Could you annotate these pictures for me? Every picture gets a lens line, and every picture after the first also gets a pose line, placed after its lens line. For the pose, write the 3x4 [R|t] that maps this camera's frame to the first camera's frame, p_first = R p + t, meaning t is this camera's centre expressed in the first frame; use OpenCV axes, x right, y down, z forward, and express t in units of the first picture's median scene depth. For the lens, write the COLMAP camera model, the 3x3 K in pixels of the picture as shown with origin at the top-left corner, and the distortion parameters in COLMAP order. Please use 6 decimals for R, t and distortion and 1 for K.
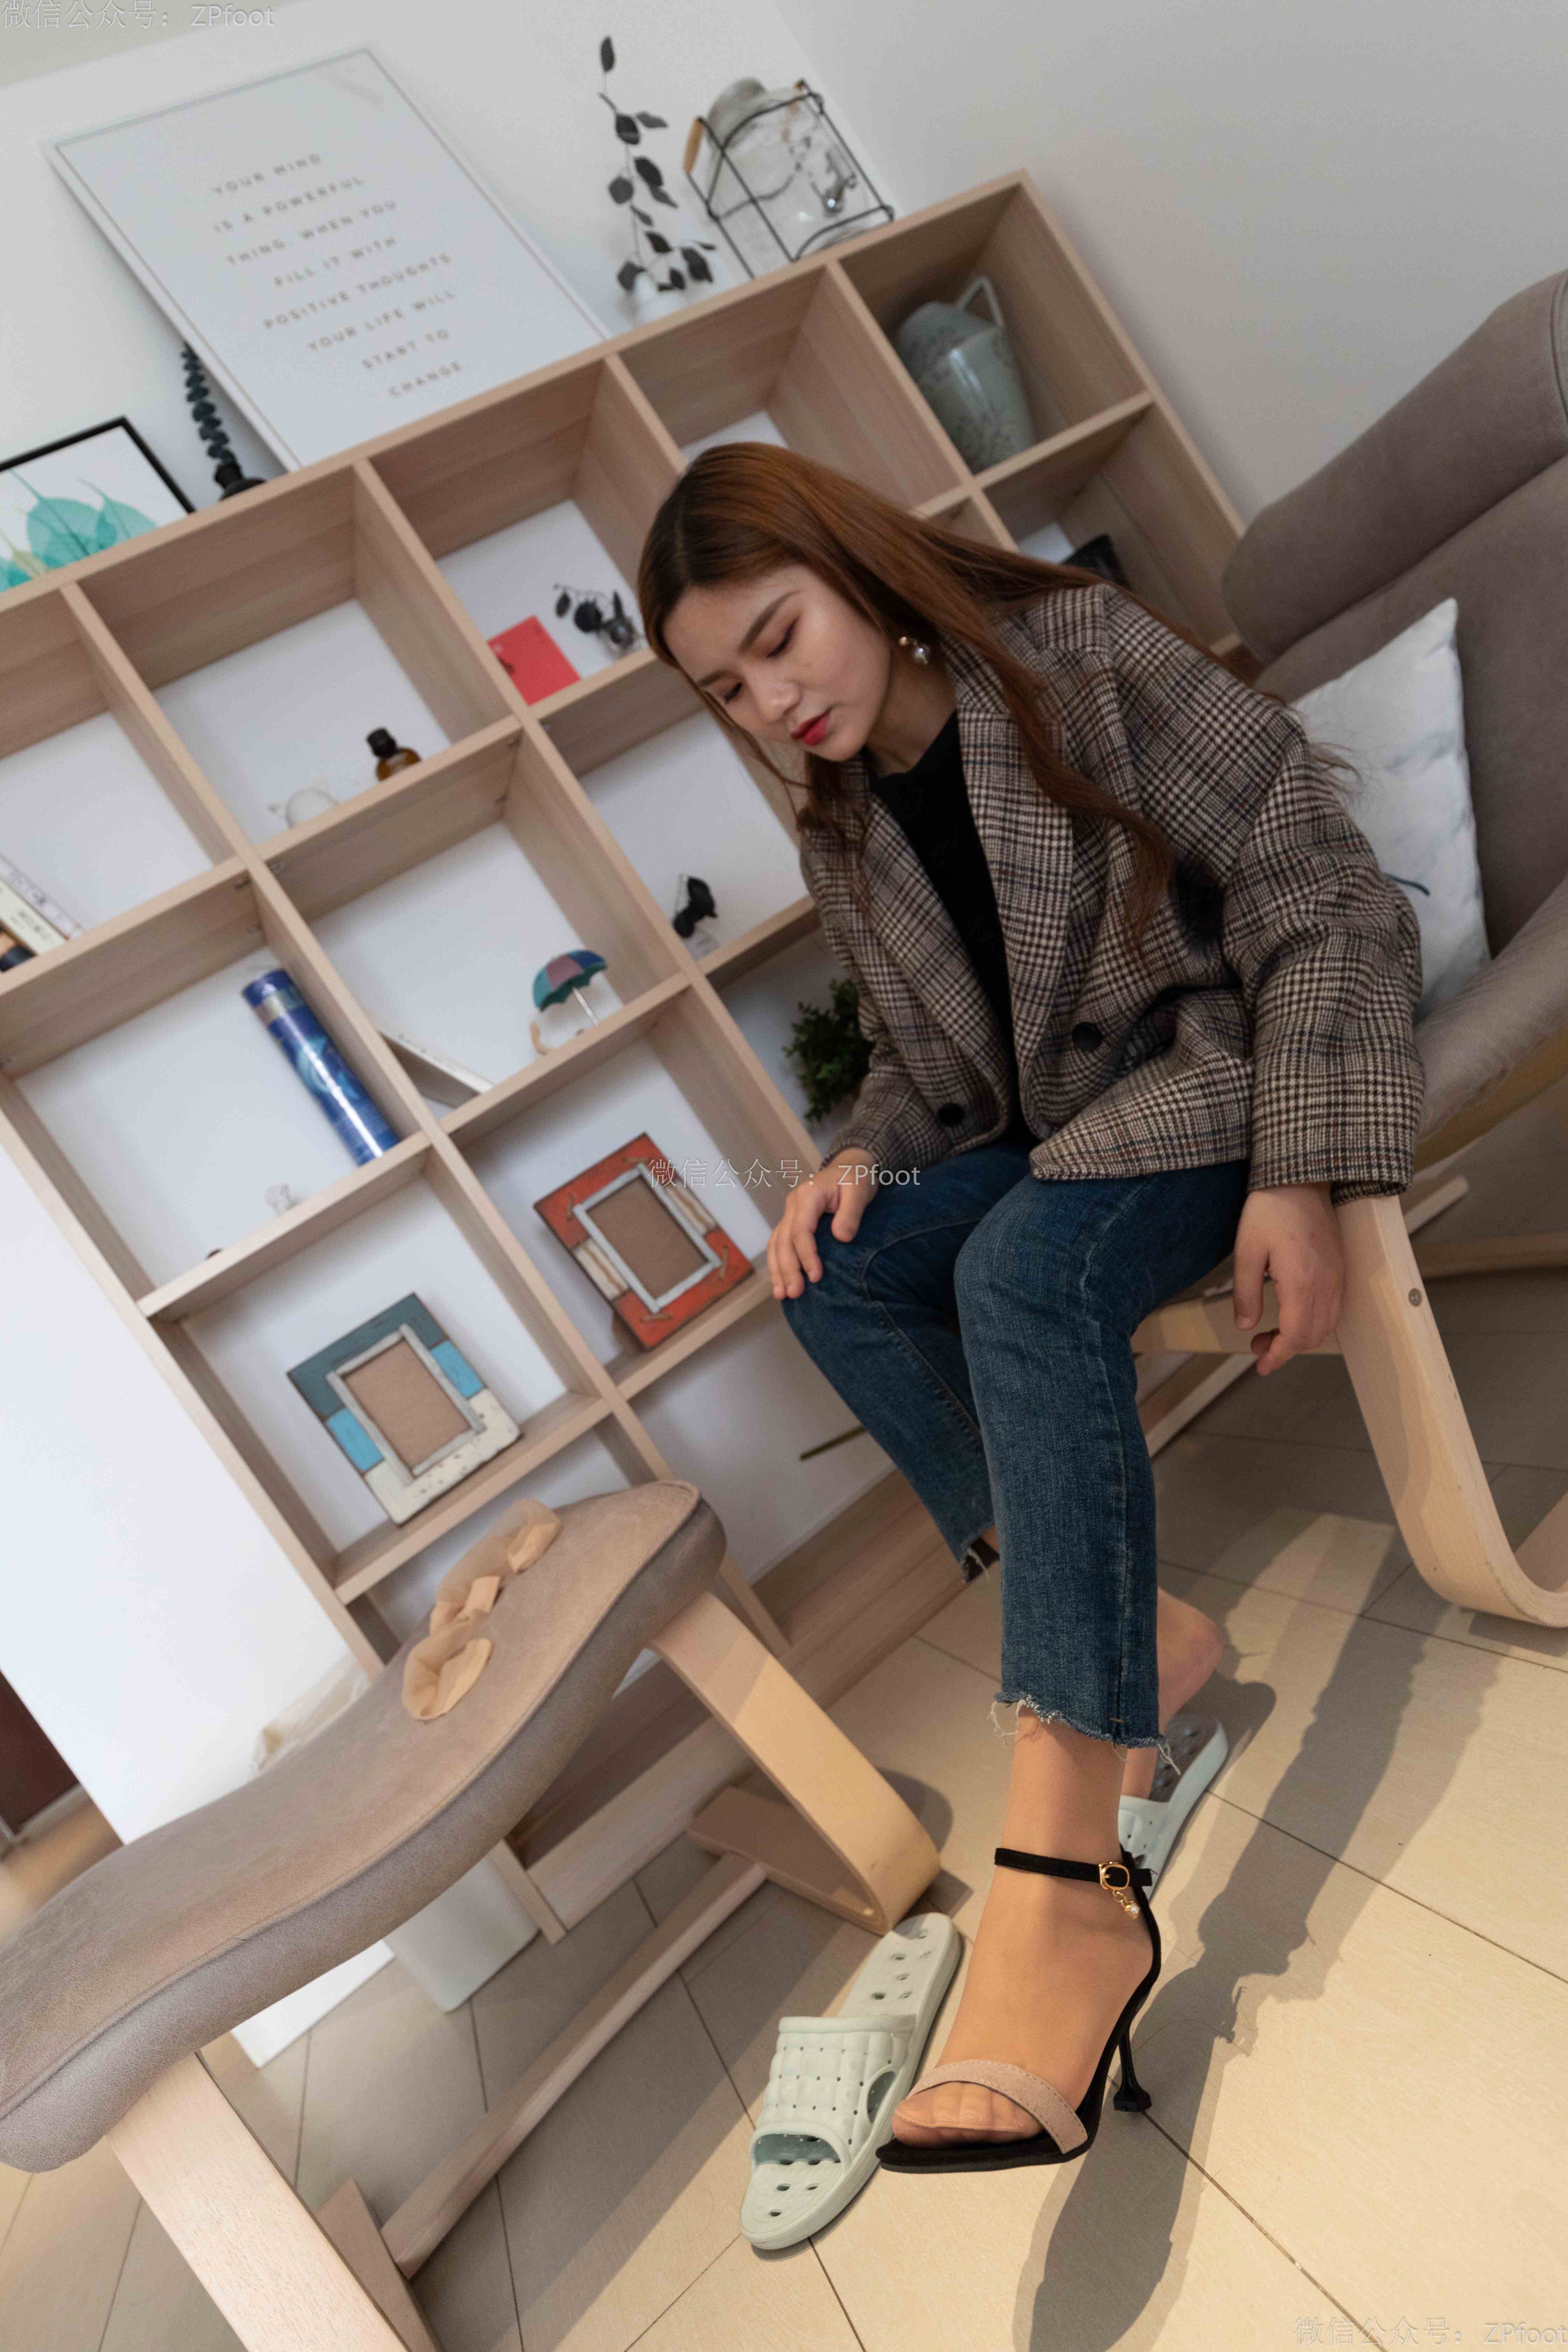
lens RADIAL K [[1319.3, 0, 781.4], [0, 1319.3, 1164.4], [0, 0, 1]] dist [-0.002961, -0.000039]
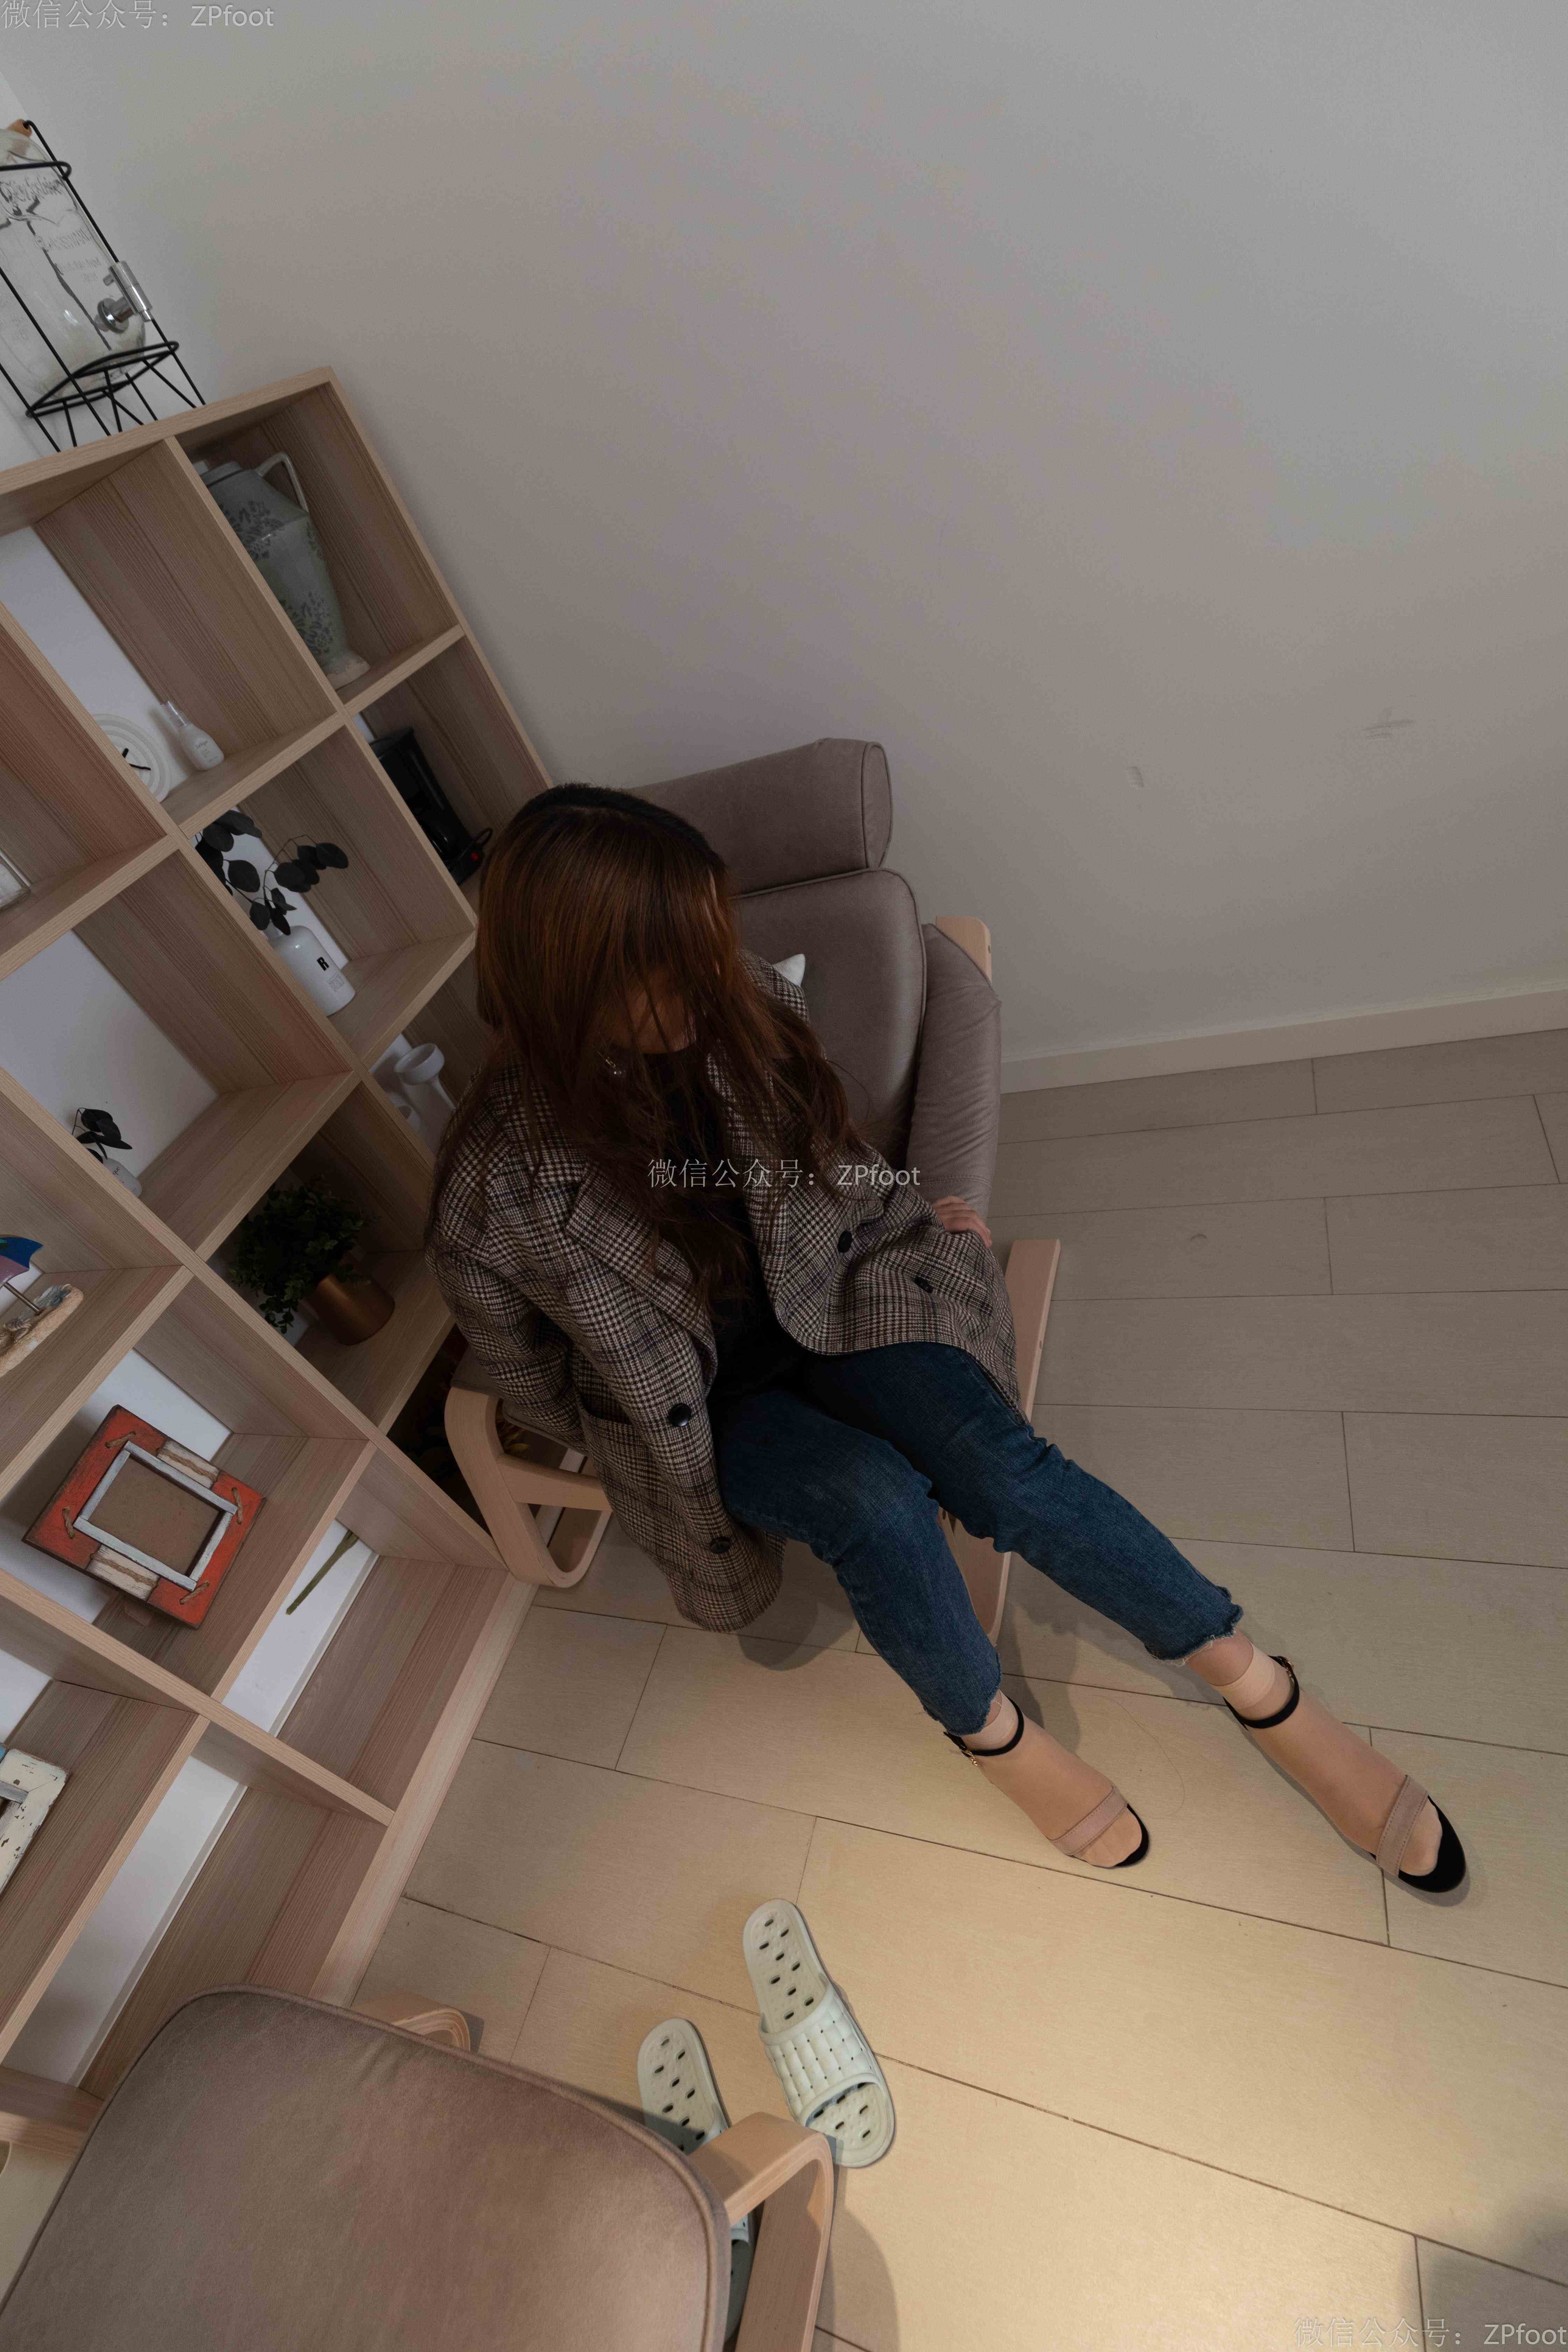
lens RADIAL K [[1044.3, 0, 776.5], [0, 1044.3, 1167.7], [0, 0, 1]] dist [0.002925, -0.000720]
pose [[0.685246, -0.171119, 0.707924, -0.277770], [0.045376, 0.980149, 0.192998, -0.312136], [-0.726897, -0.100128, 0.679408, 0.148961]]
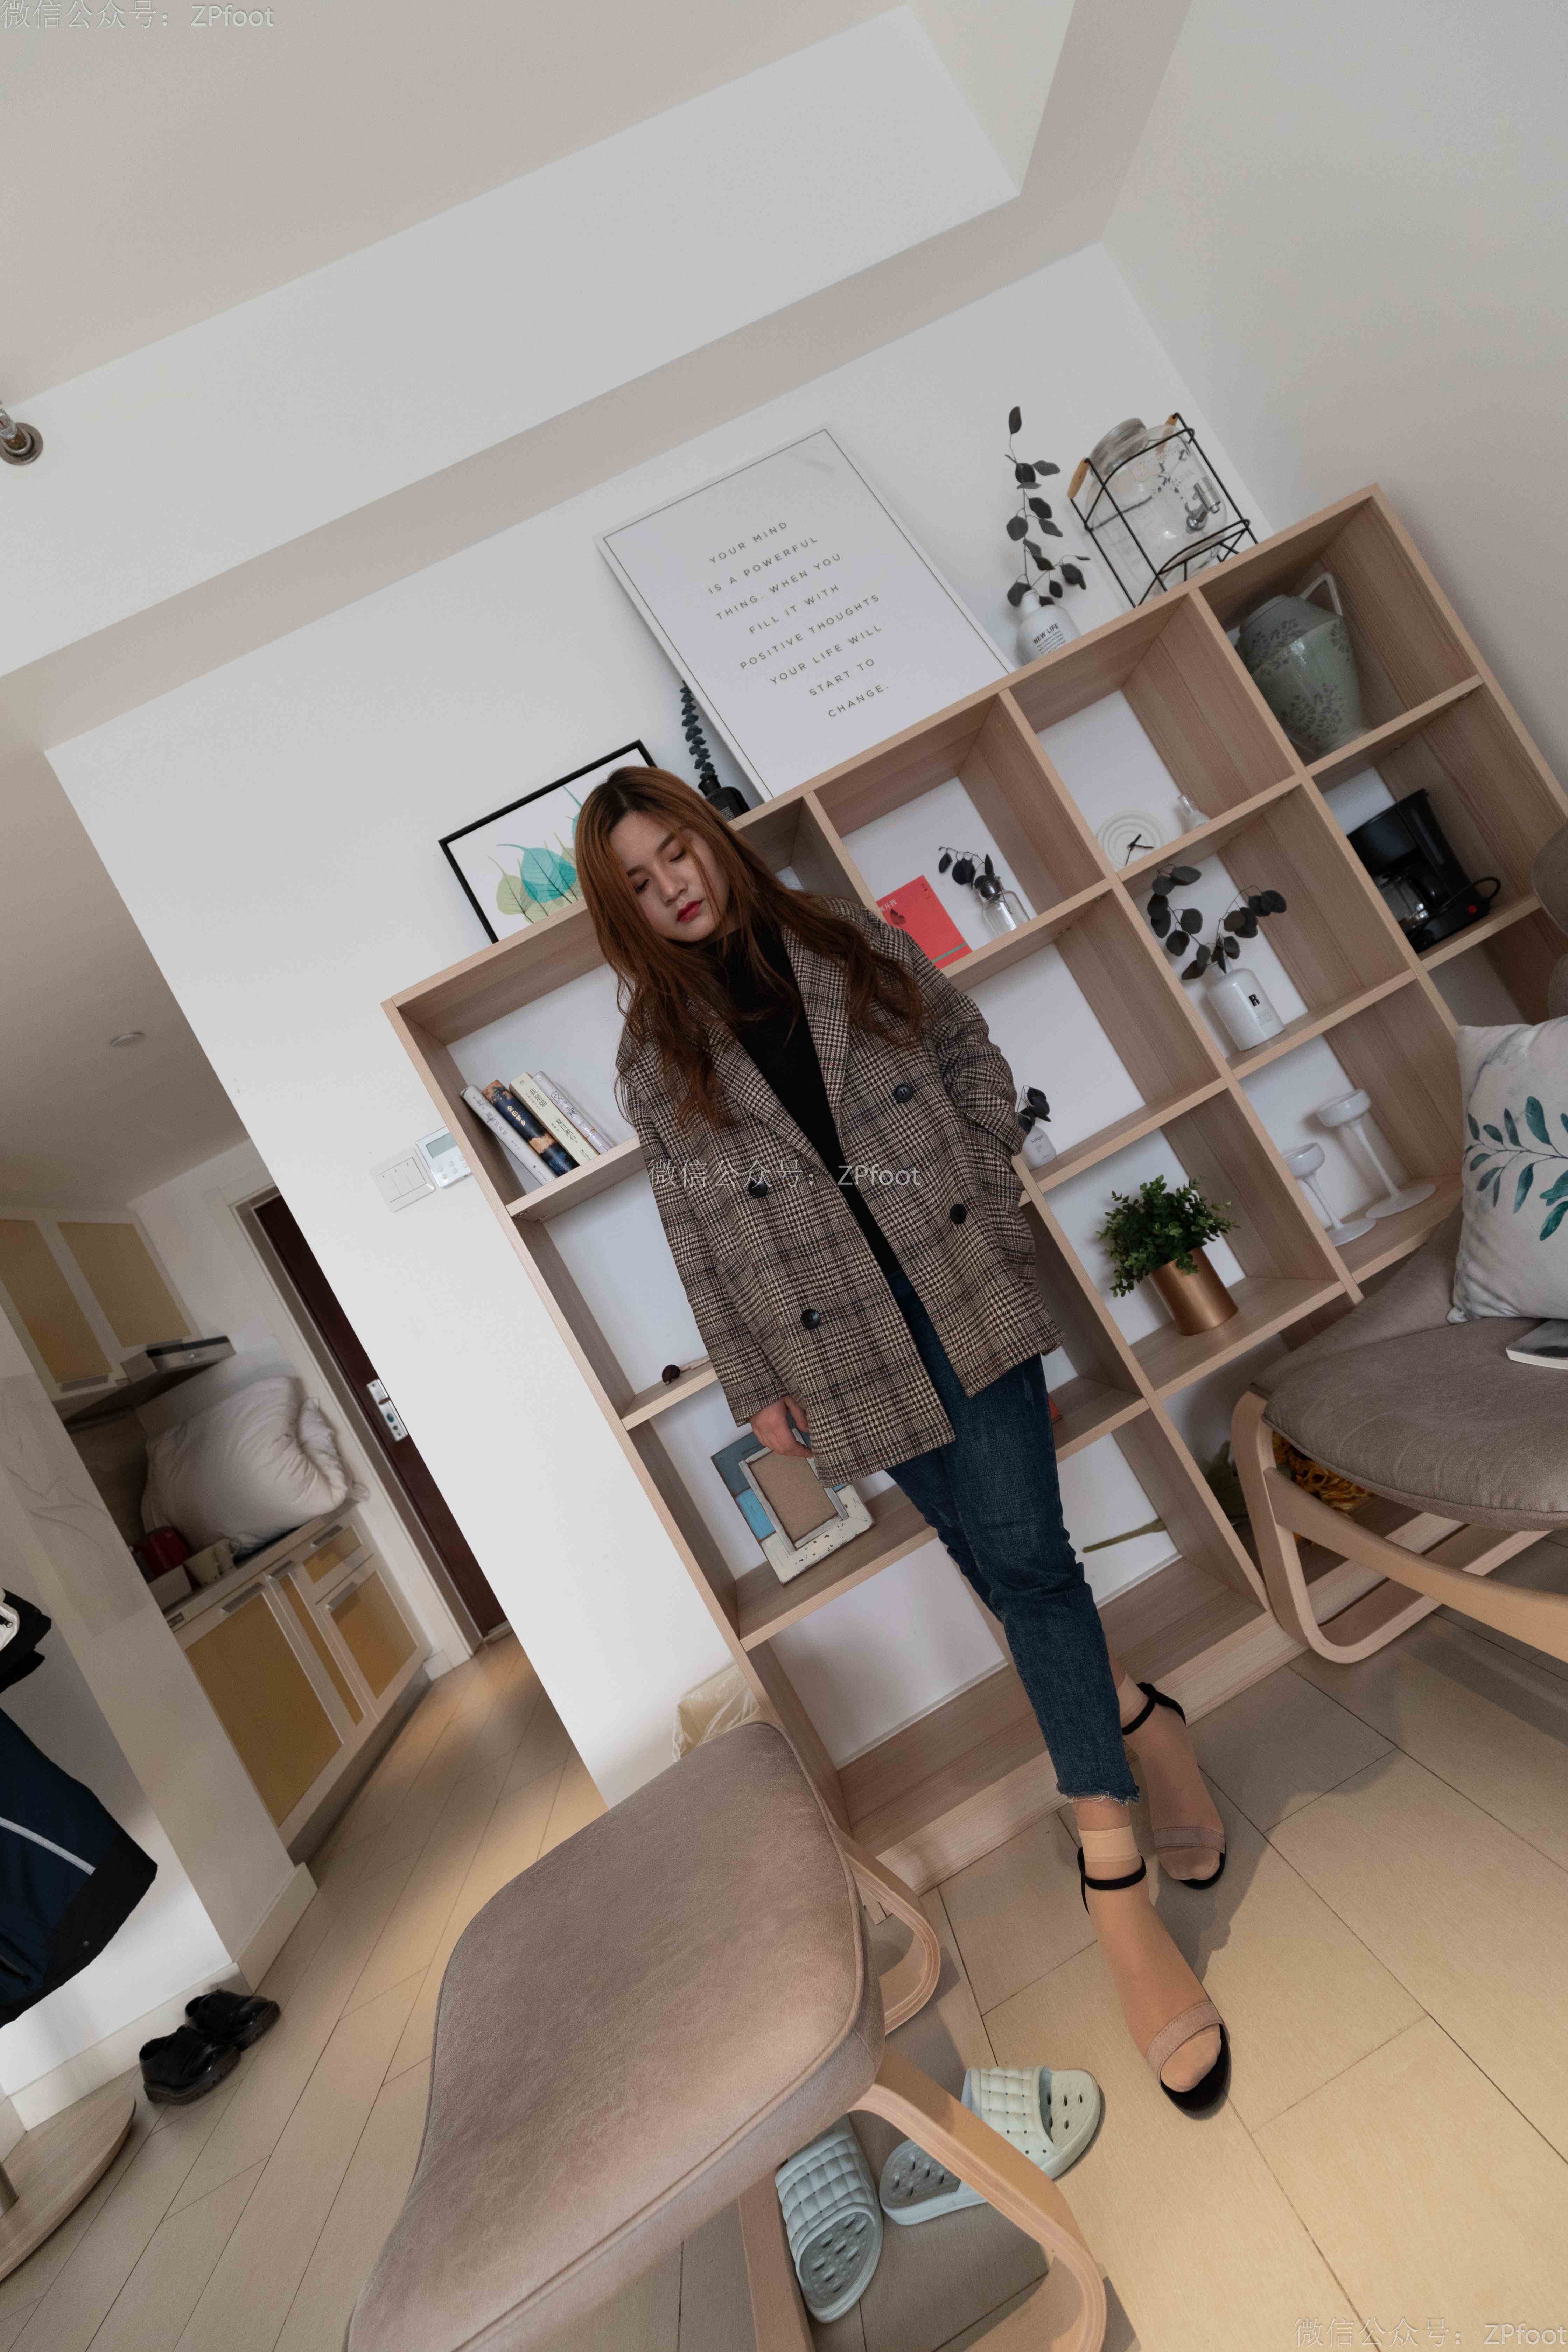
lens RADIAL K [[1044.3, 0, 776.5], [0, 1044.3, 1167.7], [0, 0, 1]] dist [0.002925, -0.000720]
pose [[0.965572, 0.077915, -0.248193, -0.052641], [-0.068596, 0.996584, 0.045991, -0.178939], [0.250929, -0.027383, 0.967618, -0.035488]]
